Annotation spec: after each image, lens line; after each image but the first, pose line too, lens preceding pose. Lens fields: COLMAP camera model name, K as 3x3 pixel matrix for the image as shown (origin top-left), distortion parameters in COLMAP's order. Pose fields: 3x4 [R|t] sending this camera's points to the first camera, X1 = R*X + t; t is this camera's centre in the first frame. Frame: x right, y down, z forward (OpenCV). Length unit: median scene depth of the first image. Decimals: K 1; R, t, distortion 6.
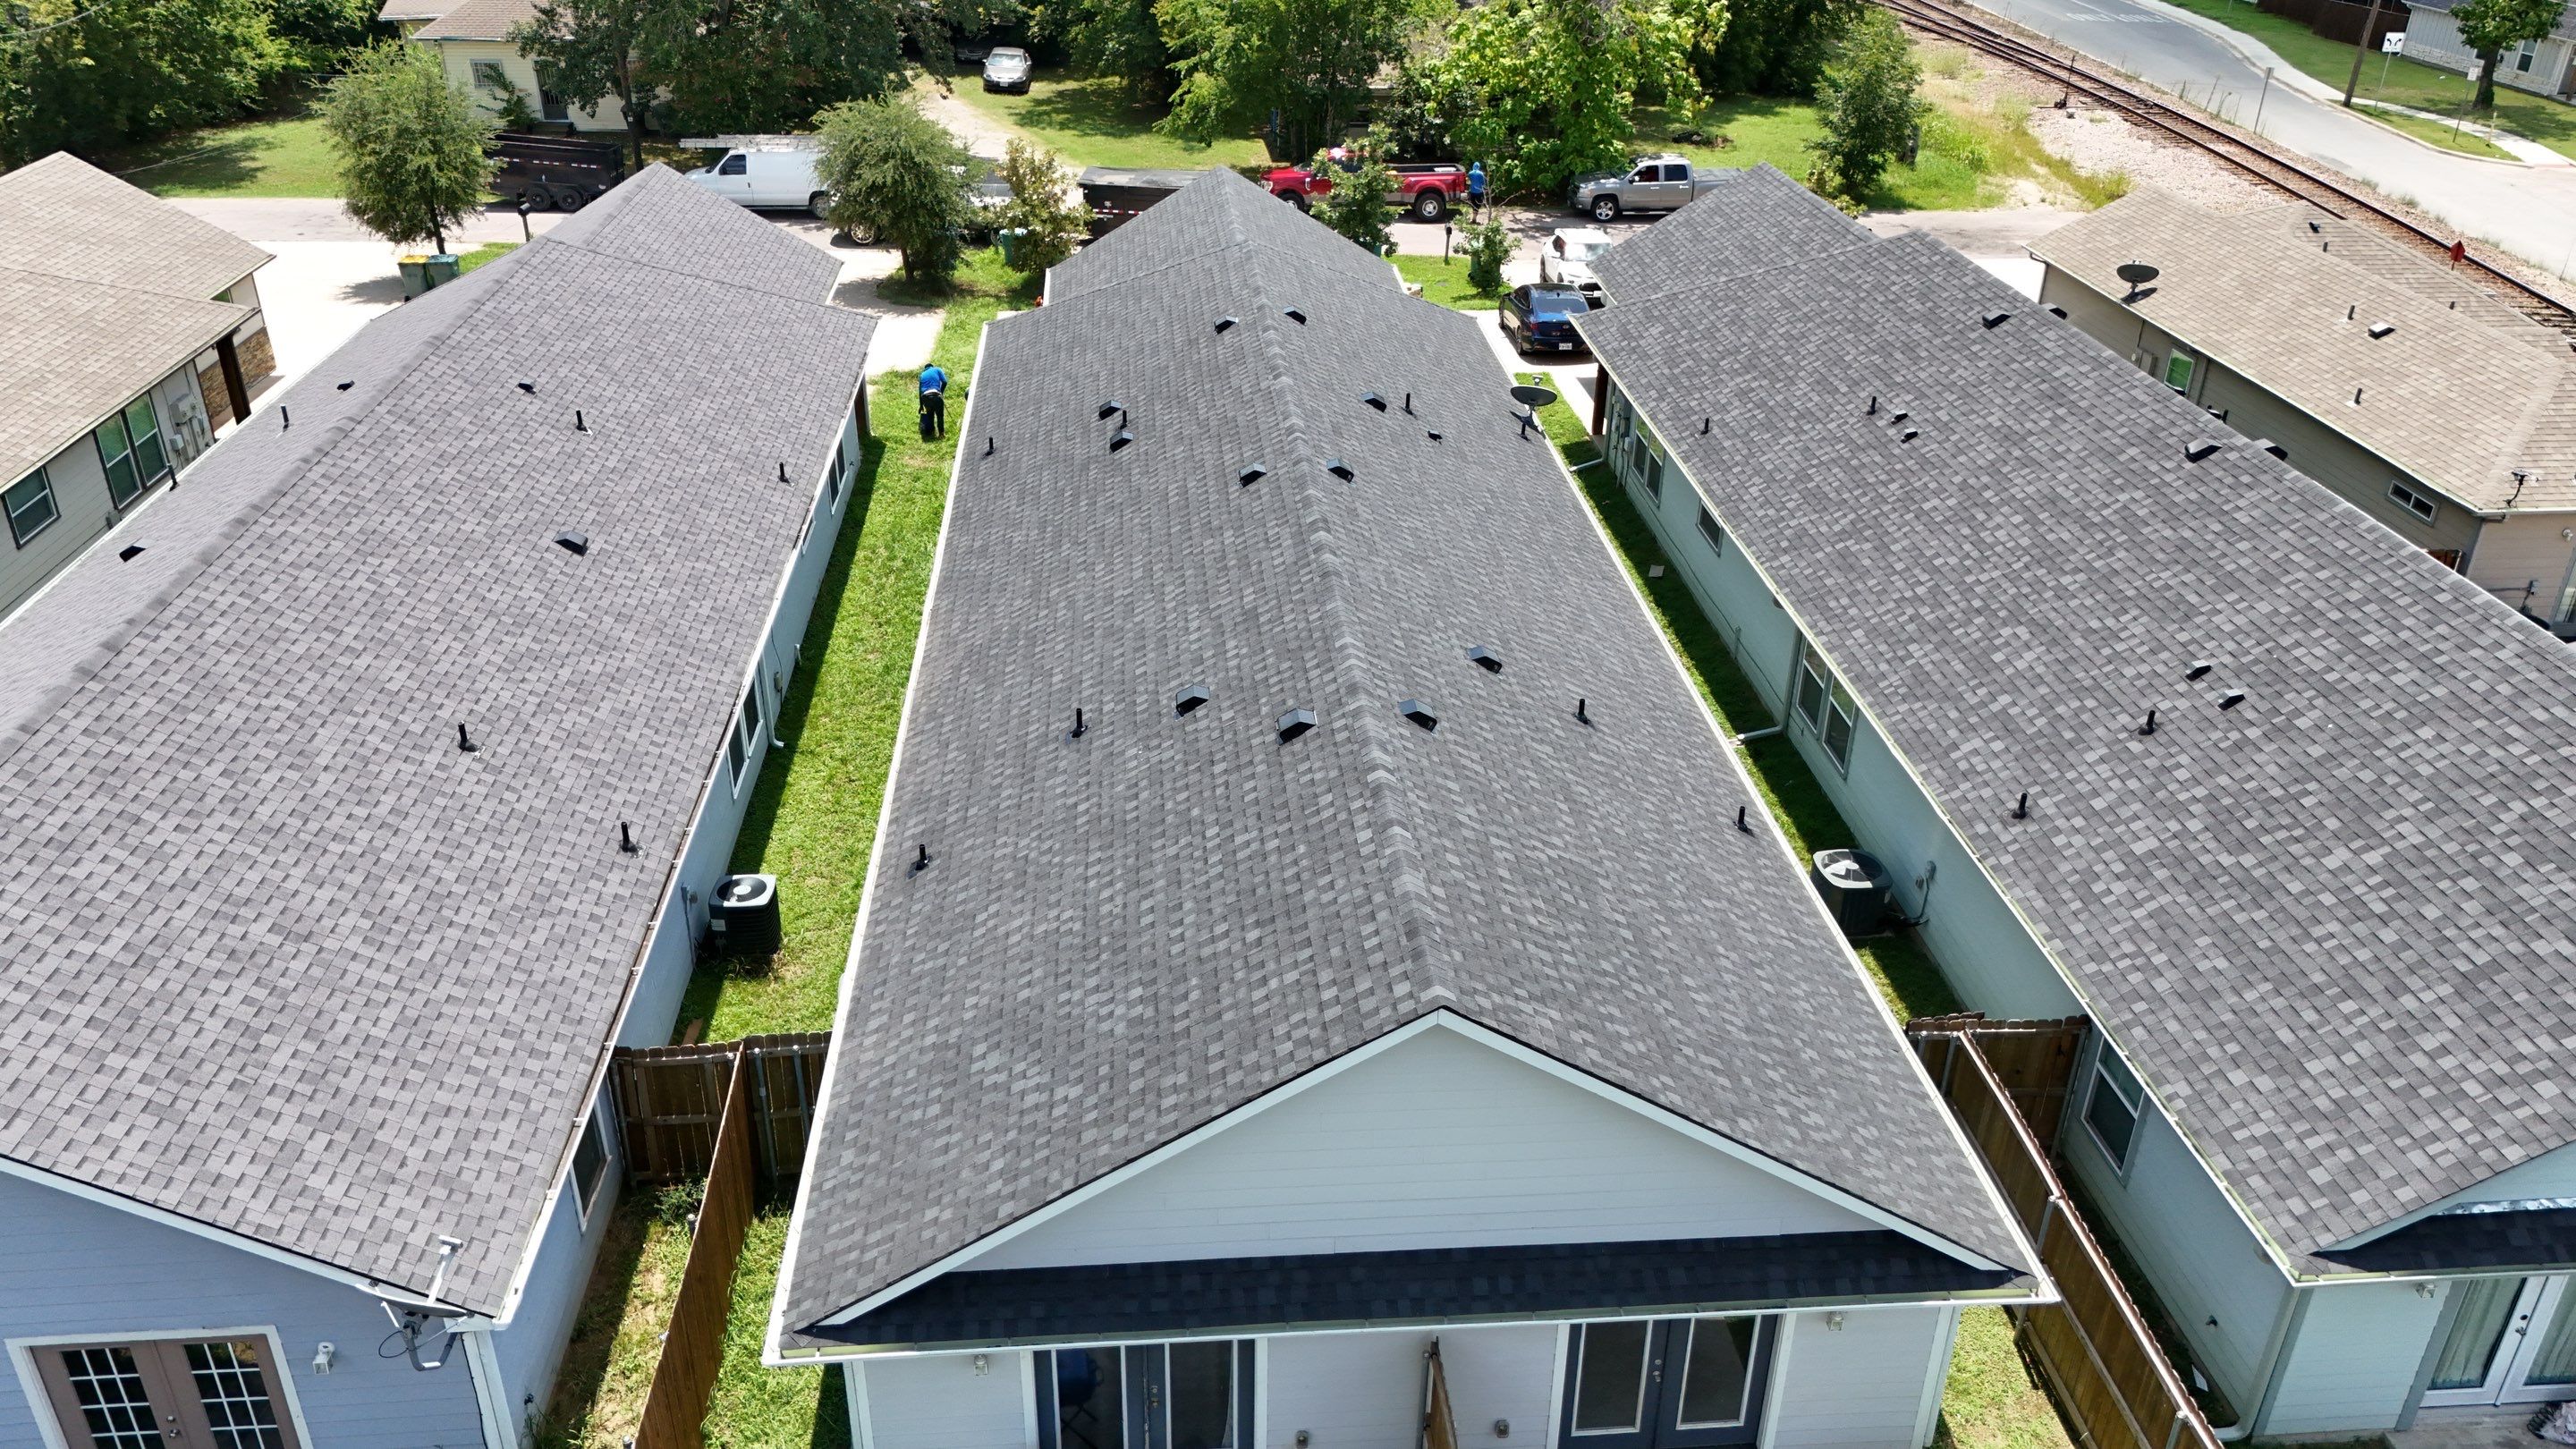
lens RADIAL K [[1909.5, 0, 1289.2], [0, 1909.5, 702.7], [0, 0, 1]] dist [0.070367, -0.062574]
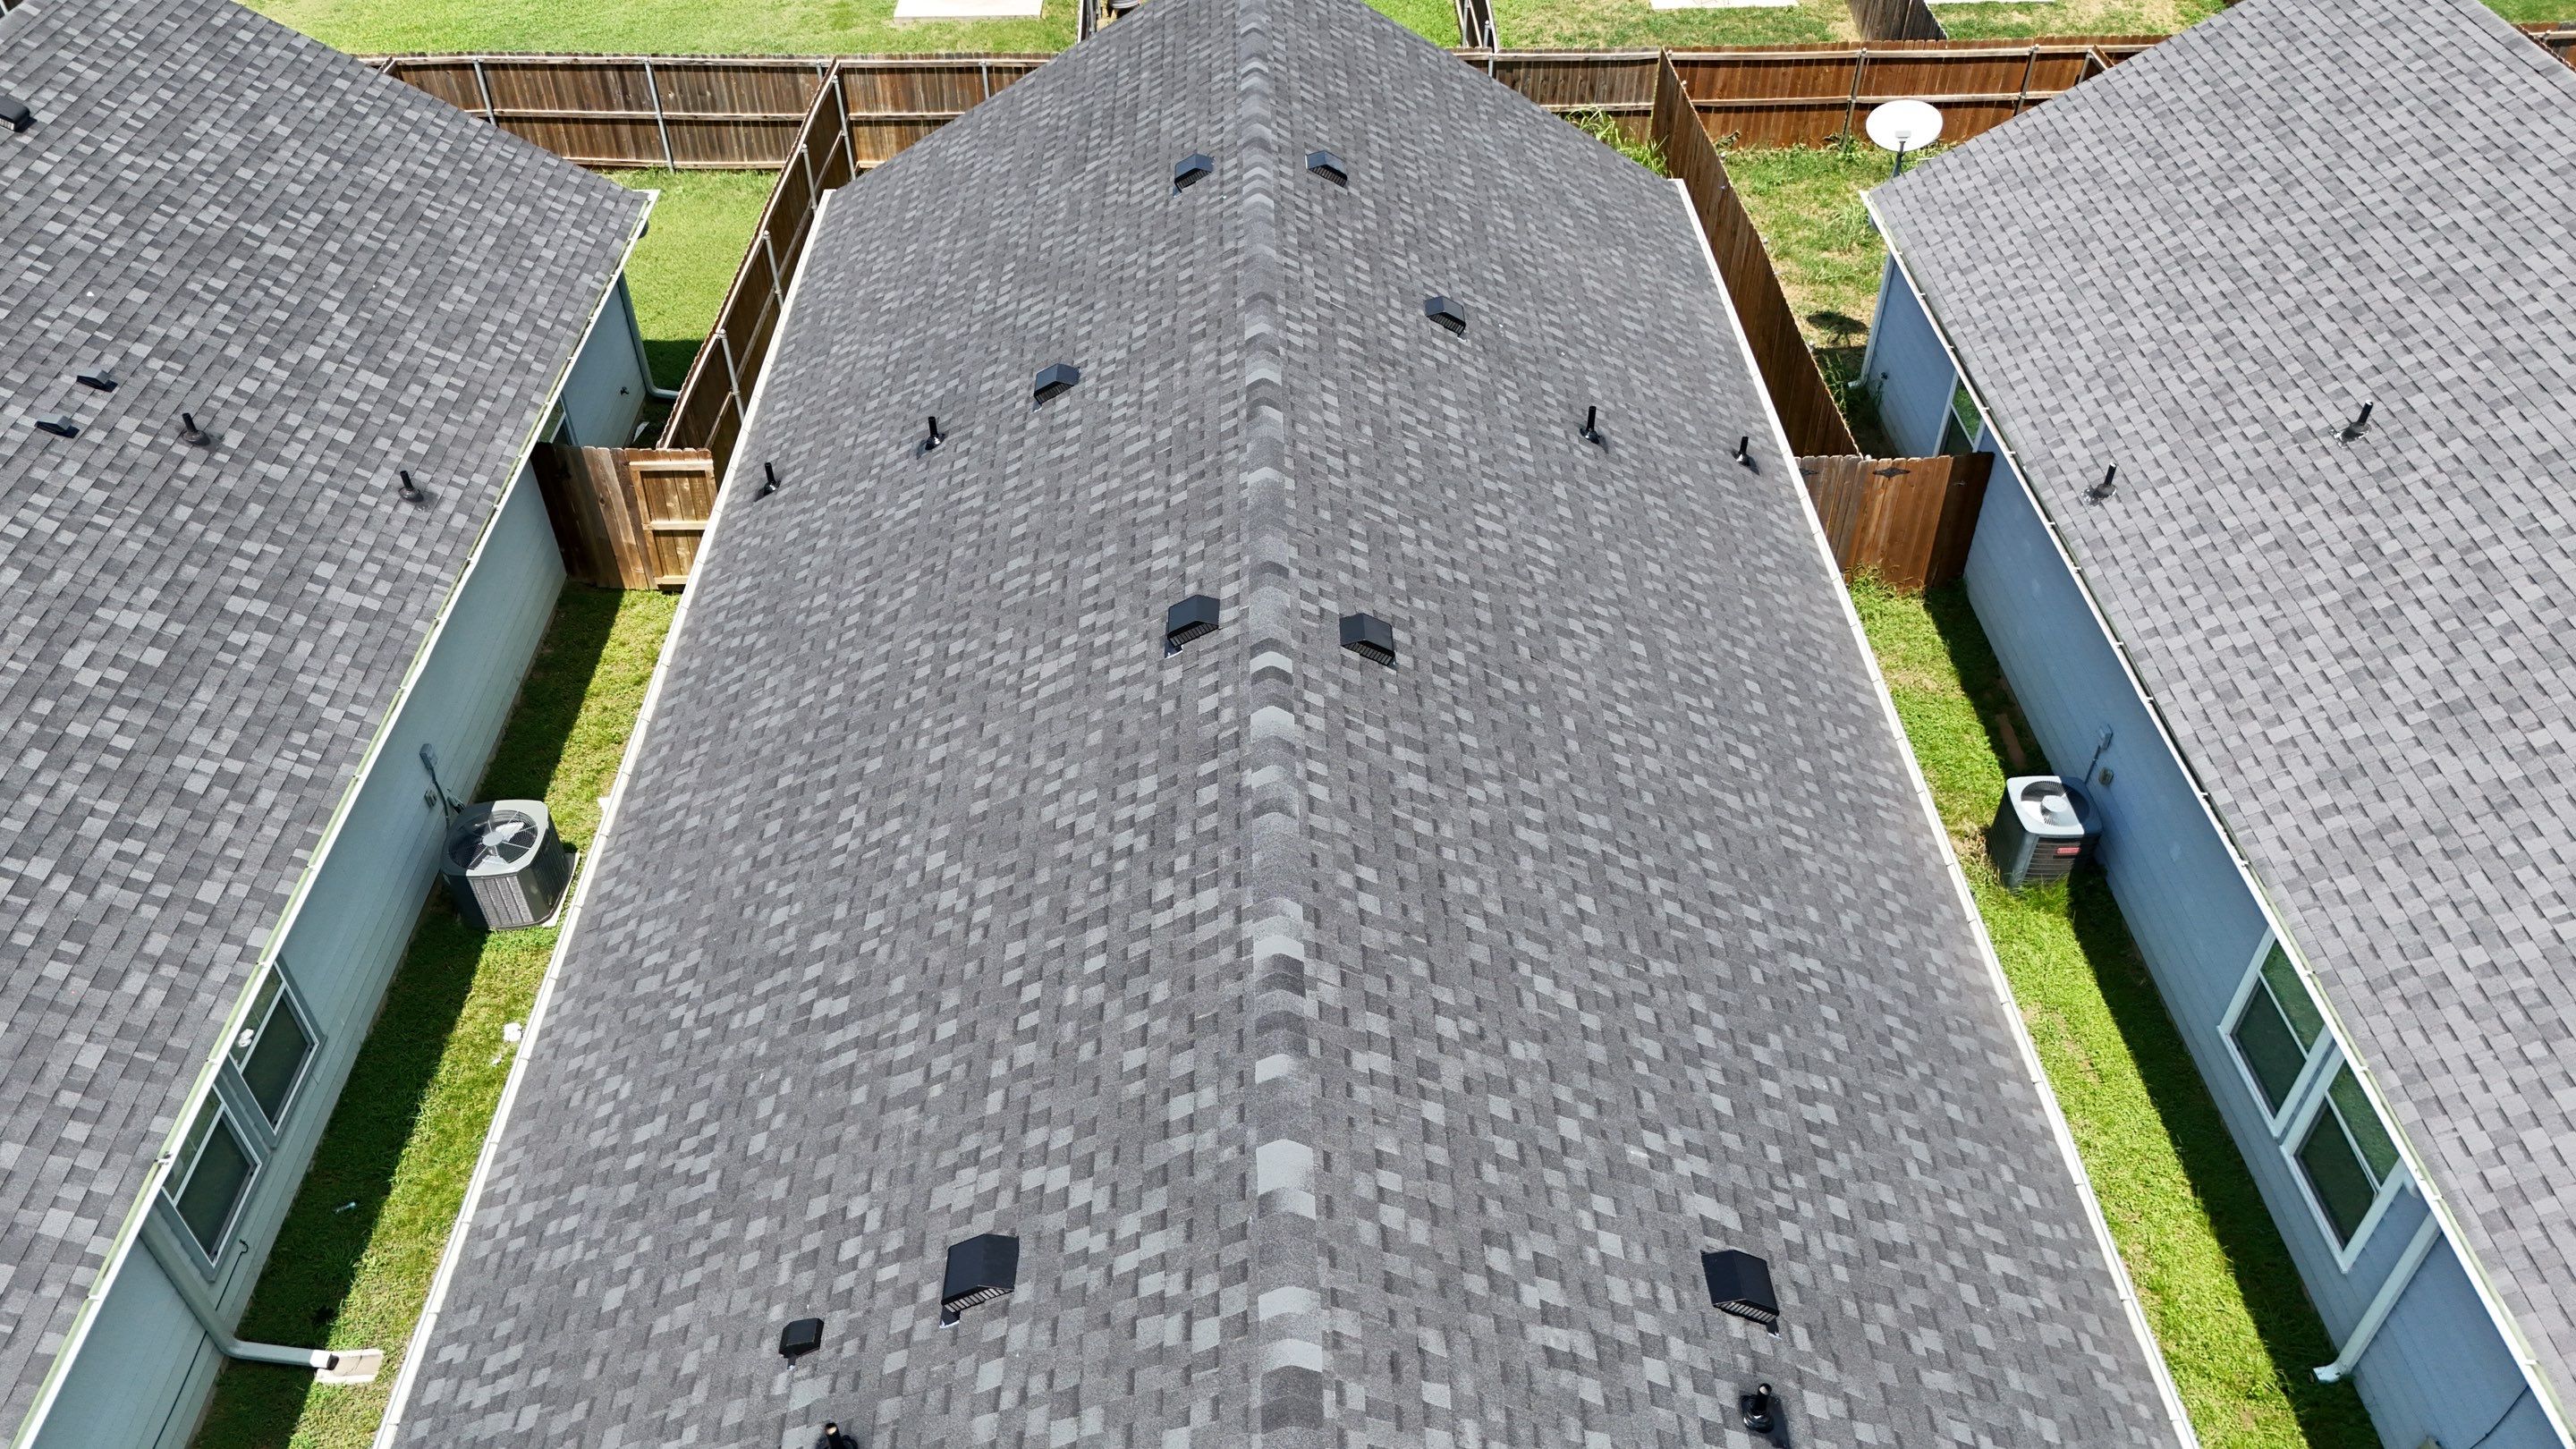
lens RADIAL K [[1894.6, 0, 1289.4], [0, 1894.6, 718.9], [0, 0, 1]] dist [0.070510, -0.068436]
pose [[-0.998346, -0.045525, 0.035117, -0.019000], [0.016103, 0.364946, 0.930890, -0.644069], [-0.055194, 0.929915, -0.363609, 1.347992]]
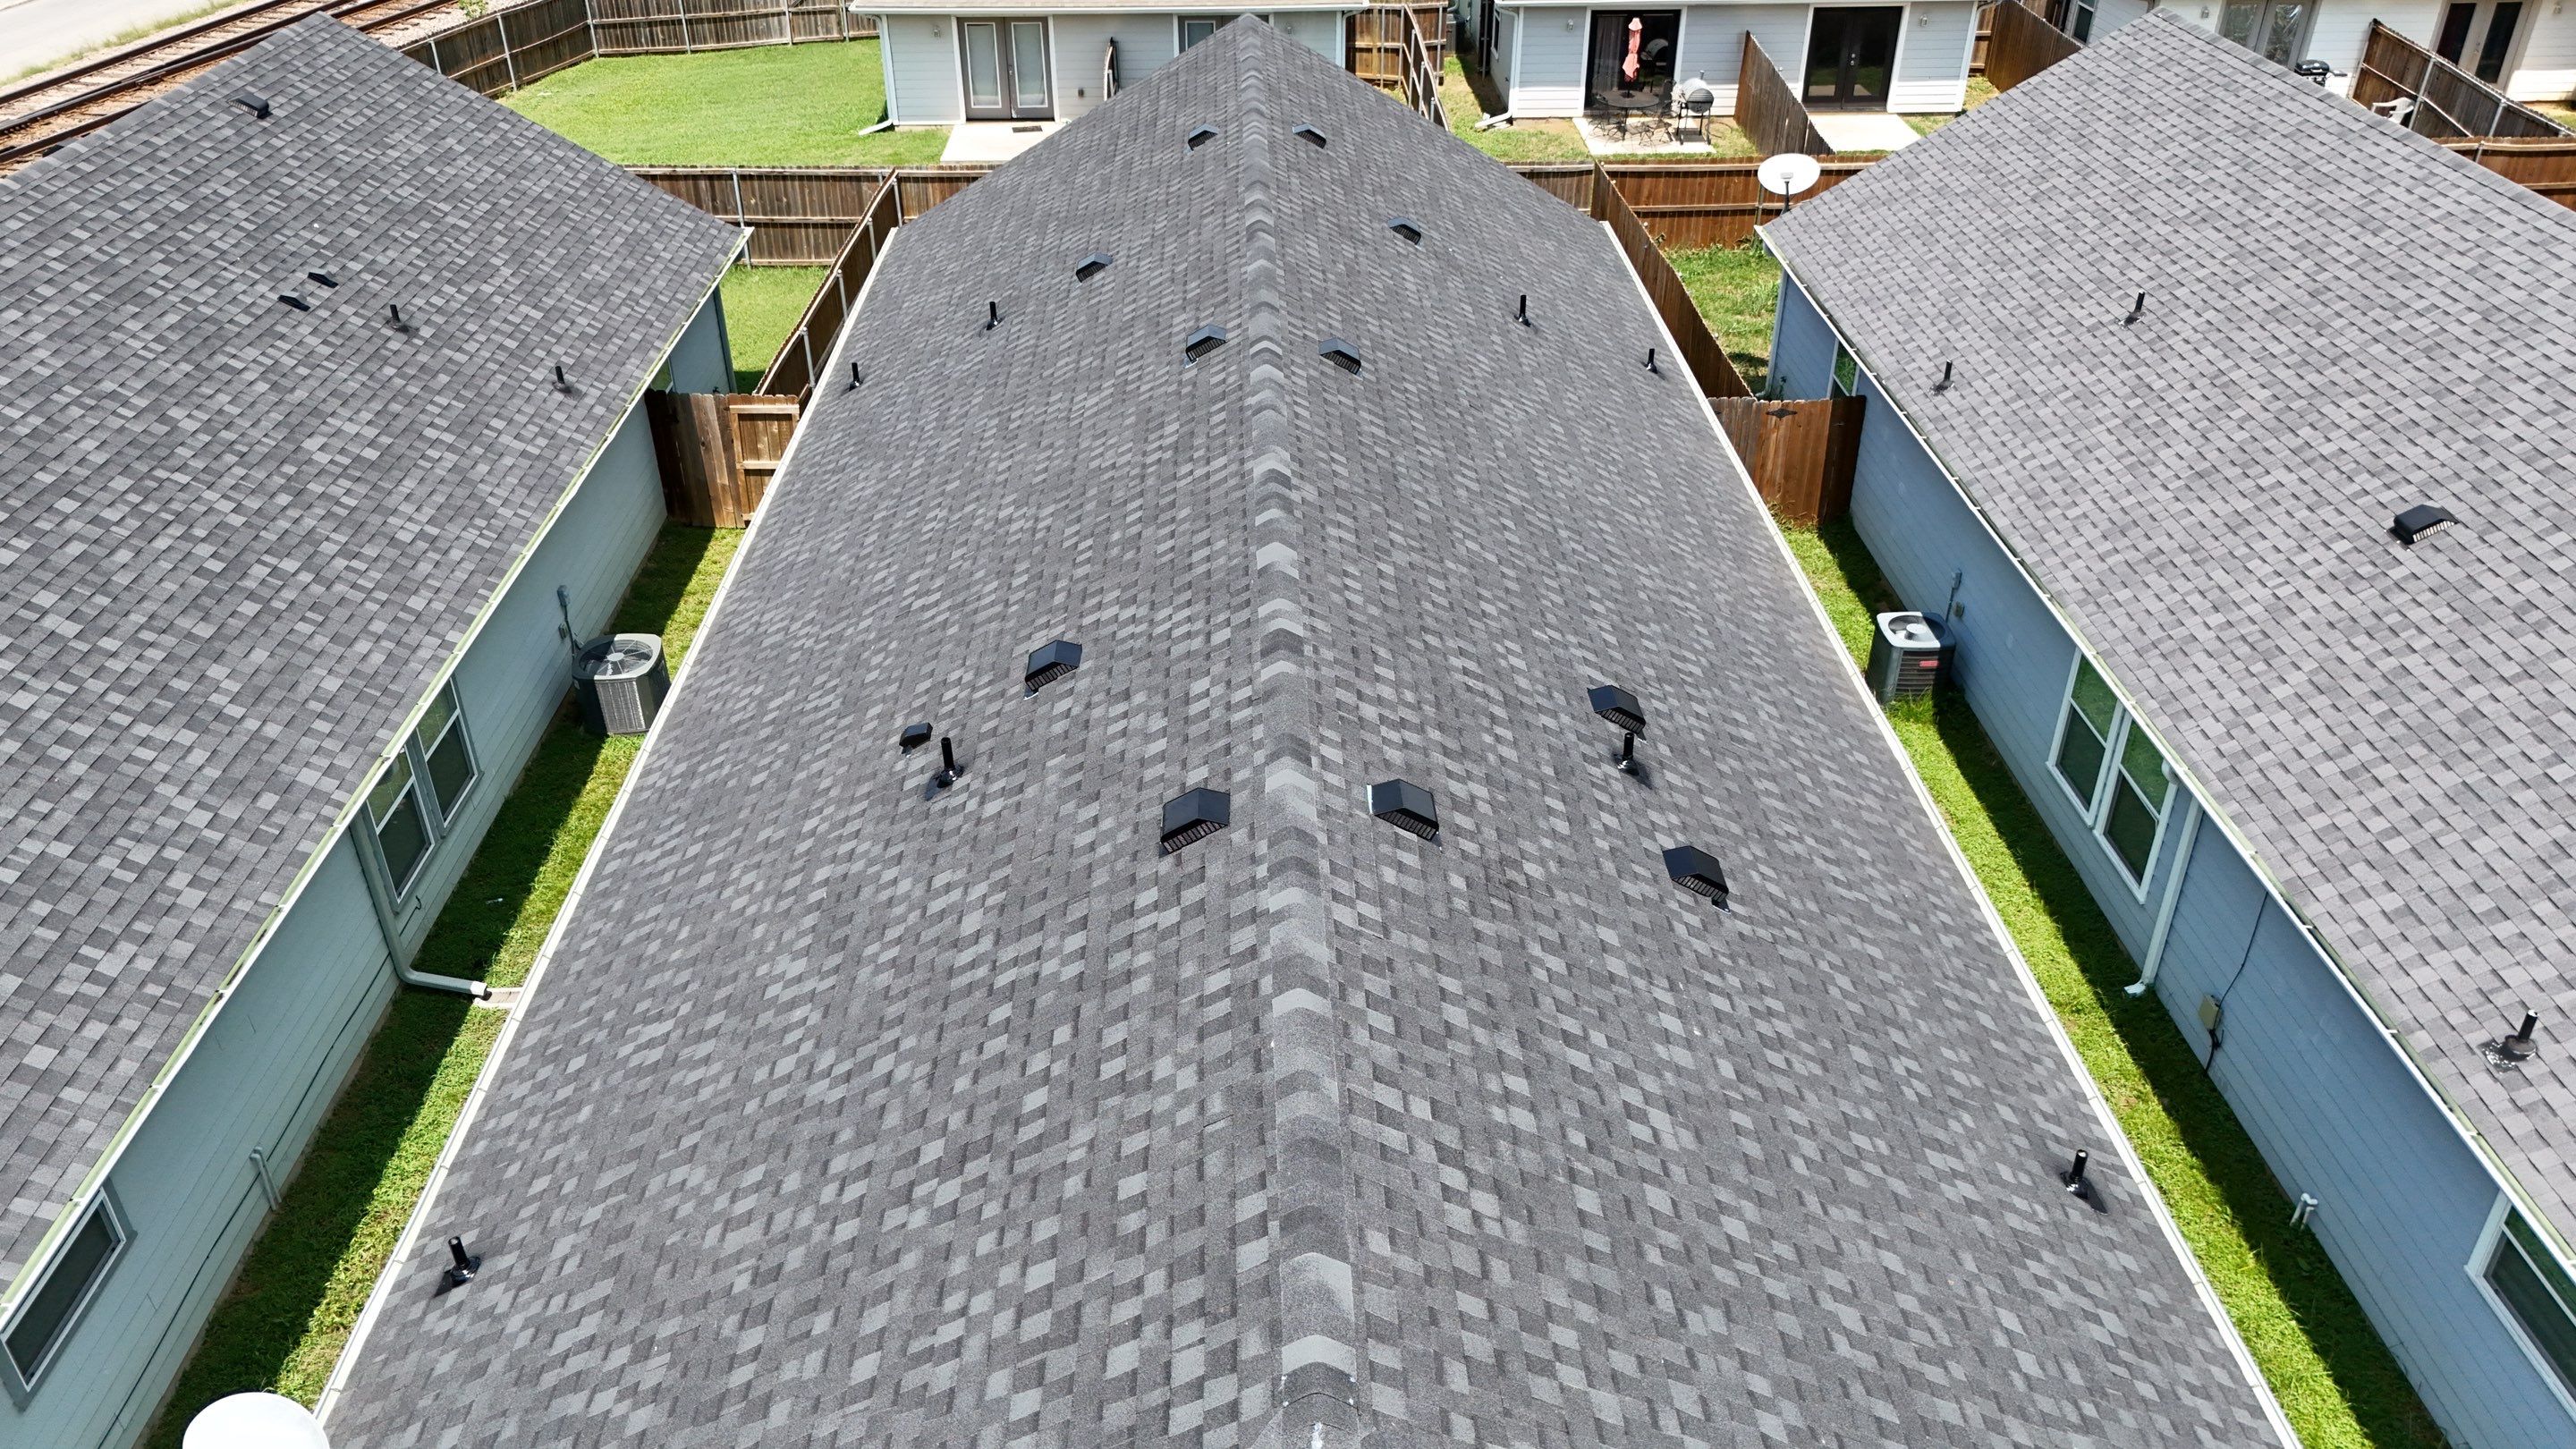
lens RADIAL K [[1909.5, 0, 1289.2], [0, 1909.5, 702.7], [0, 0, 1]] dist [0.070367, -0.062574]
pose [[-0.998576, -0.037241, 0.038195, -0.034932], [0.013369, 0.518433, 0.855014, -0.692584], [-0.051643, 0.854307, -0.517197, 1.616300]]
